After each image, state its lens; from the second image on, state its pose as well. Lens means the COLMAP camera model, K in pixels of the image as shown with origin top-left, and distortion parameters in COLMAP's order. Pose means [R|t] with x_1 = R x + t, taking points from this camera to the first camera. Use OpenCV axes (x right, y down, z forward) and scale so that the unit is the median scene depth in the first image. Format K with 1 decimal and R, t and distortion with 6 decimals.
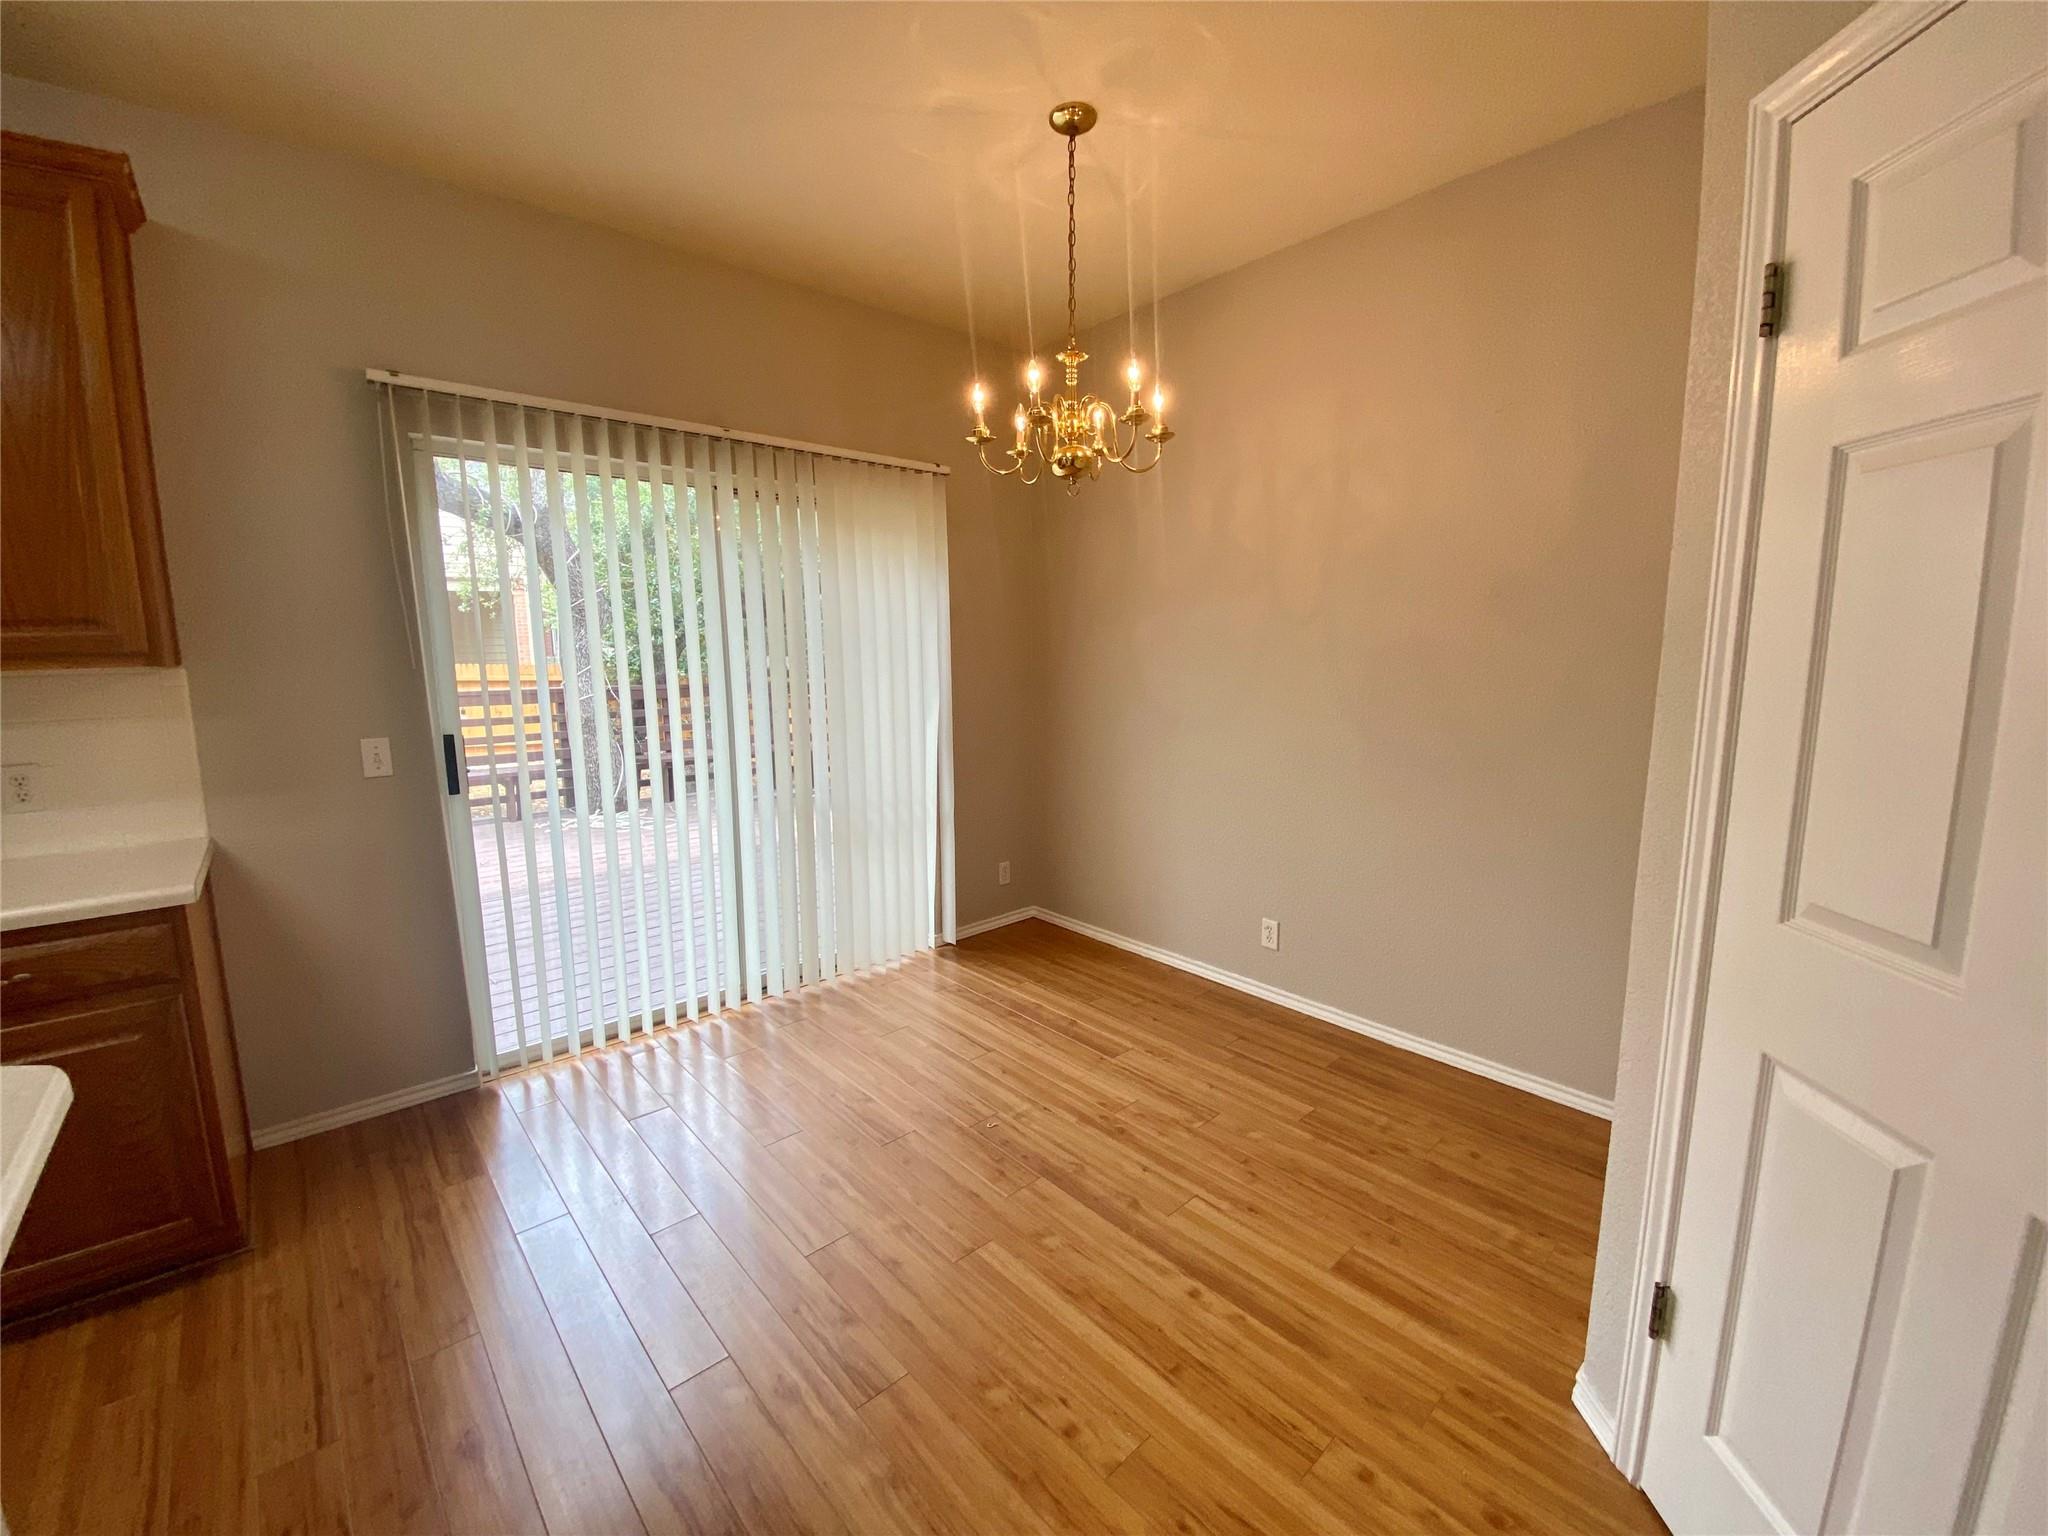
lens RADIAL K [[832.3, 0, 1024.0], [0, 832.3, 768.0], [0, 0, 1]] dist [0.017652, -0.019827]
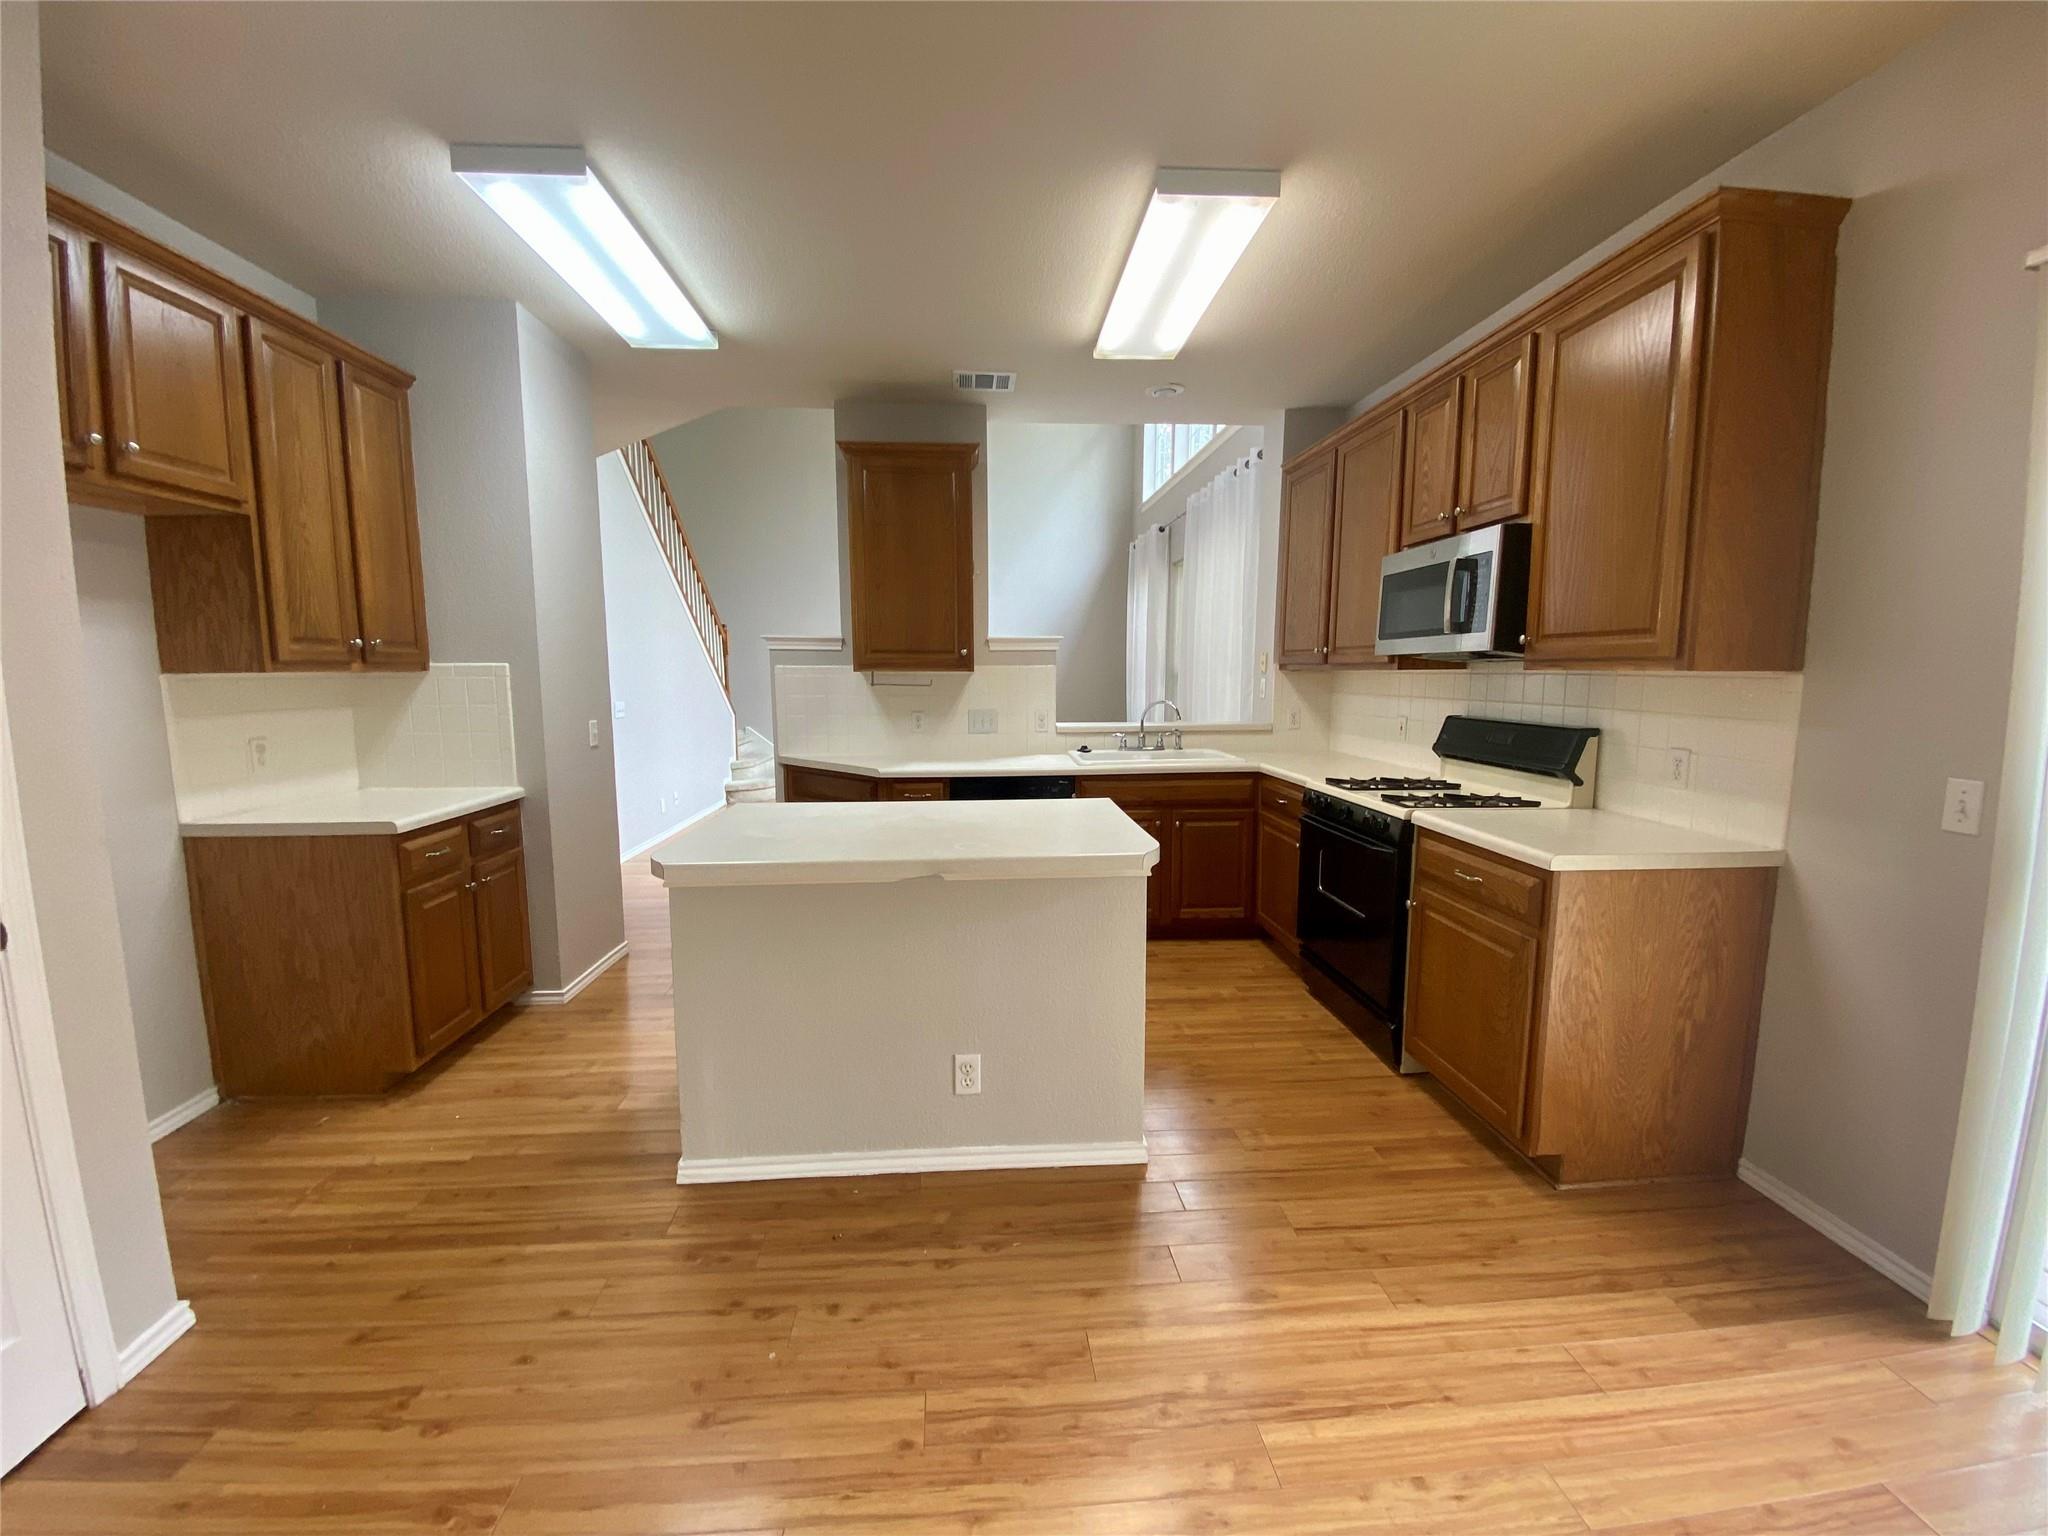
lens RADIAL K [[832.3, 0, 1024.0], [0, 832.3, 768.0], [0, 0, 1]] dist [0.017652, -0.019827]
pose [[-0.606997, 0.112528, -0.786697, 0.309182], [-0.096271, 0.972222, 0.213345, -0.136405], [0.788851, 0.205236, -0.579303, 0.888553]]
